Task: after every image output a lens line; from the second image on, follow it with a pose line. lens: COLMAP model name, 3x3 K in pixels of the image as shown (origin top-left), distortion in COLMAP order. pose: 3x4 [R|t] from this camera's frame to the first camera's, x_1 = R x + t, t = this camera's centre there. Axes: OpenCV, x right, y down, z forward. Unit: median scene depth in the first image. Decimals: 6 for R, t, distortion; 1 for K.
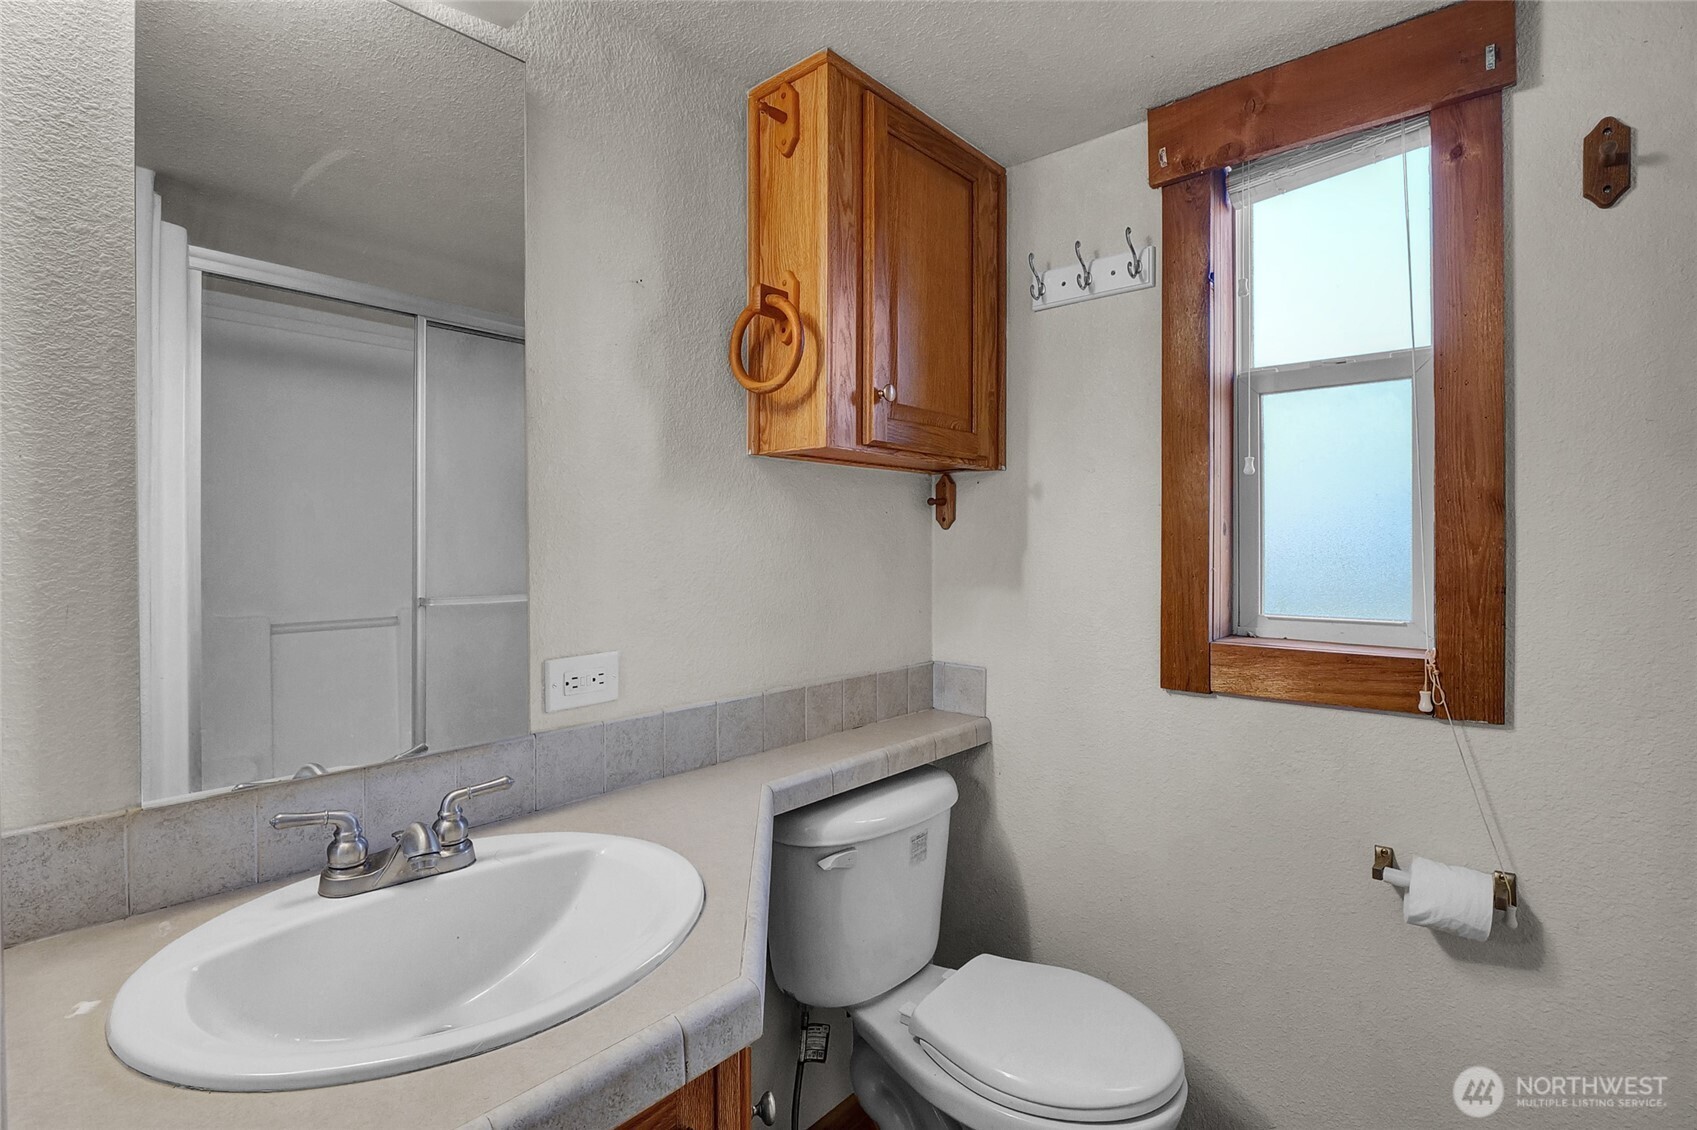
lens RADIAL K [[804.2, 0, 851.5], [0, 804.2, 547.4], [0, 0, 1]] dist [-0.013261, 0.000925]
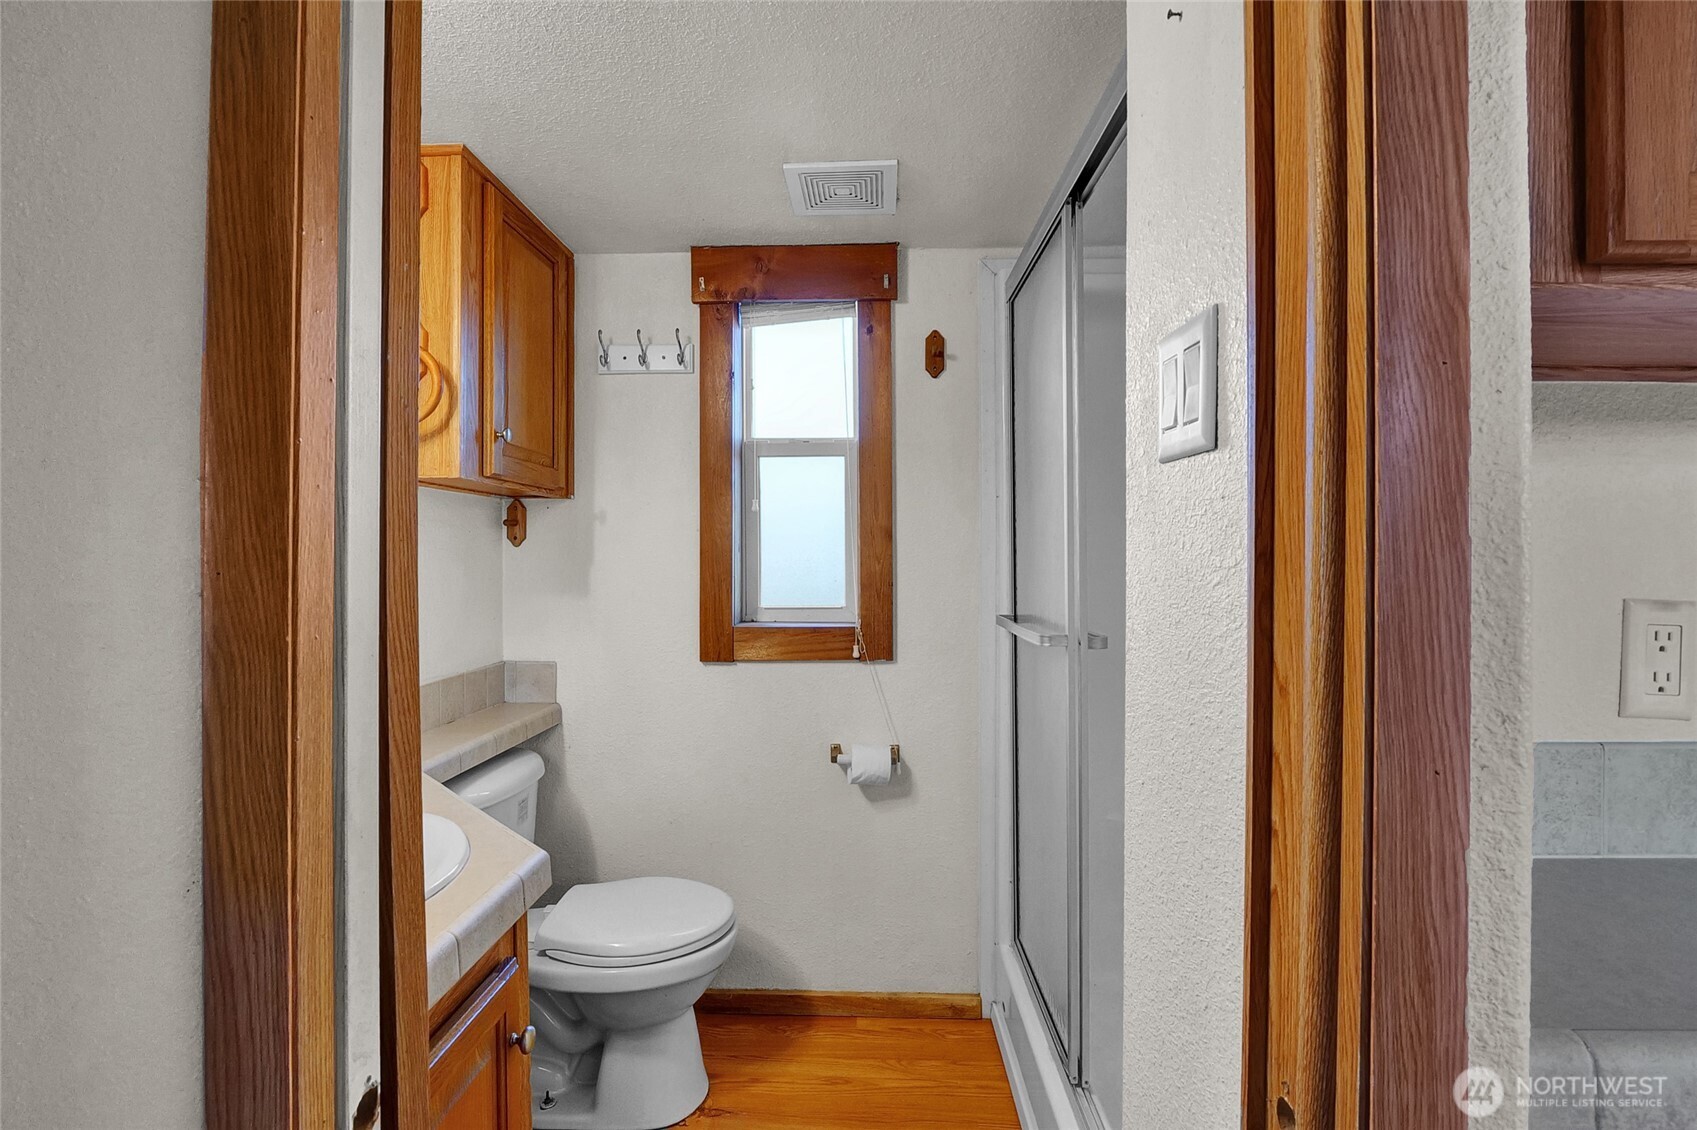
lens RADIAL K [[804.2, 0, 848.8], [0, 804.2, 560.3], [0, 0, 1]] dist [-0.013261, 0.000925]
pose [[0.775224, -0.004172, 0.631672, -0.310804], [0.006618, 0.999977, -0.001517, 0.002508], [-0.631651, 0.005357, 0.775234, -0.260507]]
